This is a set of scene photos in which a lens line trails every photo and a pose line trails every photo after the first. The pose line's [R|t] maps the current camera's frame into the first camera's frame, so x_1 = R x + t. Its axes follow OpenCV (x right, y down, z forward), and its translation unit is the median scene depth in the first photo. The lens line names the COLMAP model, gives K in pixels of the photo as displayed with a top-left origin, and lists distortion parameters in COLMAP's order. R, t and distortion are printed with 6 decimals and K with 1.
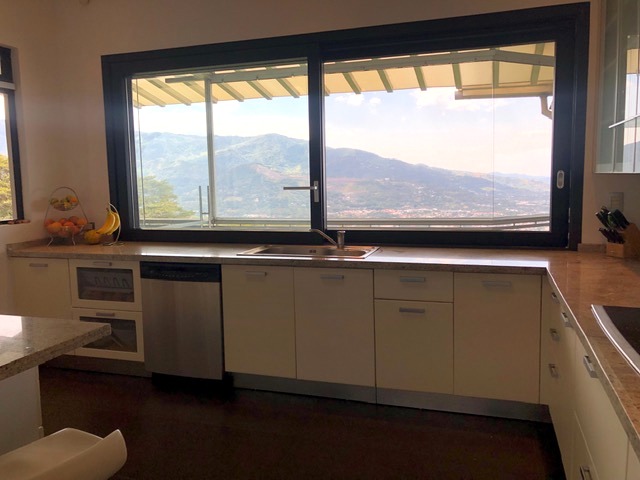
lens RADIAL K [[527.2, 0, 320.0], [0, 527.2, 240.0], [0, 0, 1]] dist [0.012236, 0.003980]
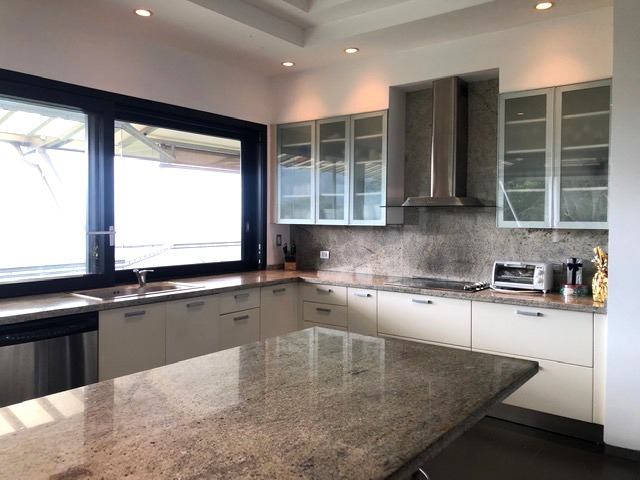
lens RADIAL K [[527.2, 0, 320.0], [0, 527.2, 240.0], [0, 0, 1]] dist [0.012236, 0.003980]
pose [[0.328393, -0.014080, 0.944436, -0.928575], [0.109647, 0.993697, -0.023311, -0.014705], [-0.938155, 0.111210, 0.327868, 0.276118]]
